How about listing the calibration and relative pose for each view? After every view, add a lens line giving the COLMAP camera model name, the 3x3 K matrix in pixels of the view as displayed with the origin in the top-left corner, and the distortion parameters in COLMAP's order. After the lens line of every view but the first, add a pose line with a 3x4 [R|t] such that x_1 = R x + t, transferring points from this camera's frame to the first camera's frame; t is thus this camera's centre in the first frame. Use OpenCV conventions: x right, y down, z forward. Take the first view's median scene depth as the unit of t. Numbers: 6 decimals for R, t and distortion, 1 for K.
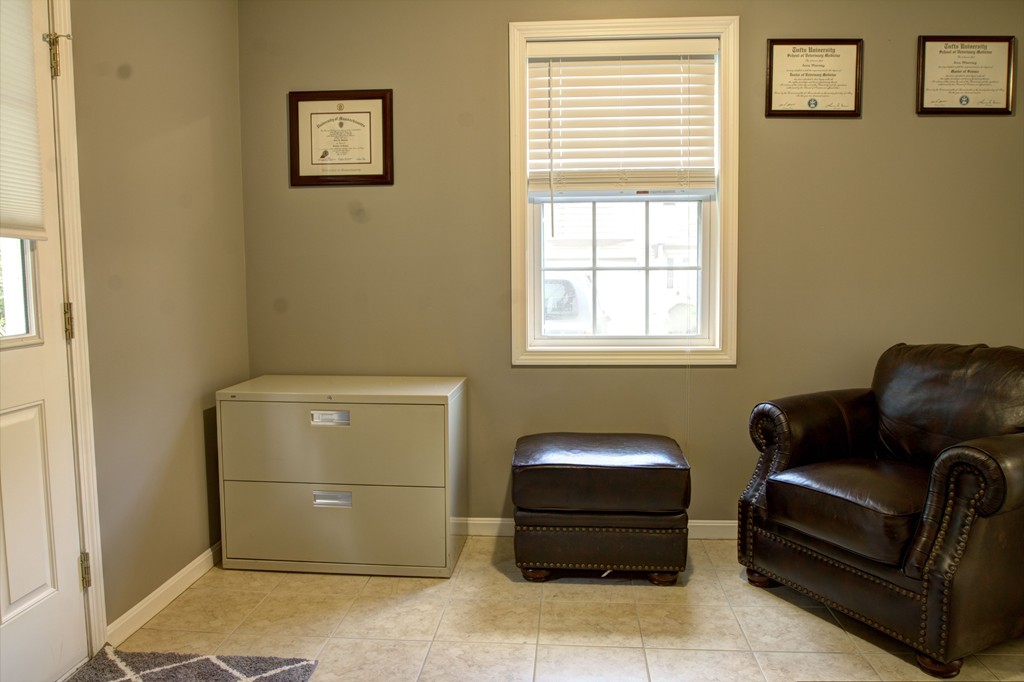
lens RADIAL K [[765.8, 0, 511.3], [0, 765.8, 338.3], [0, 0, 1]] dist [-0.077284, 0.058947]
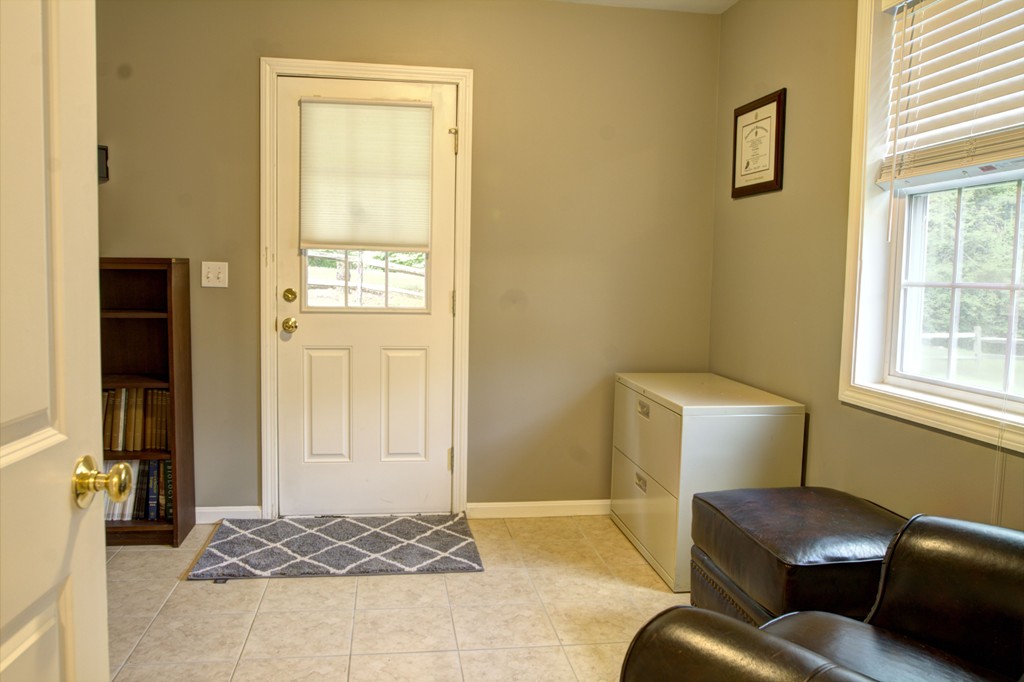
lens RADIAL K [[765.8, 0, 511.3], [0, 765.8, 338.3], [0, 0, 1]] dist [-0.077284, 0.058947]
pose [[0.258324, 0.095544, -0.961322, 0.800130], [-0.107885, 0.991726, 0.069575, -0.057162], [0.960015, 0.085739, 0.266494, 0.527798]]
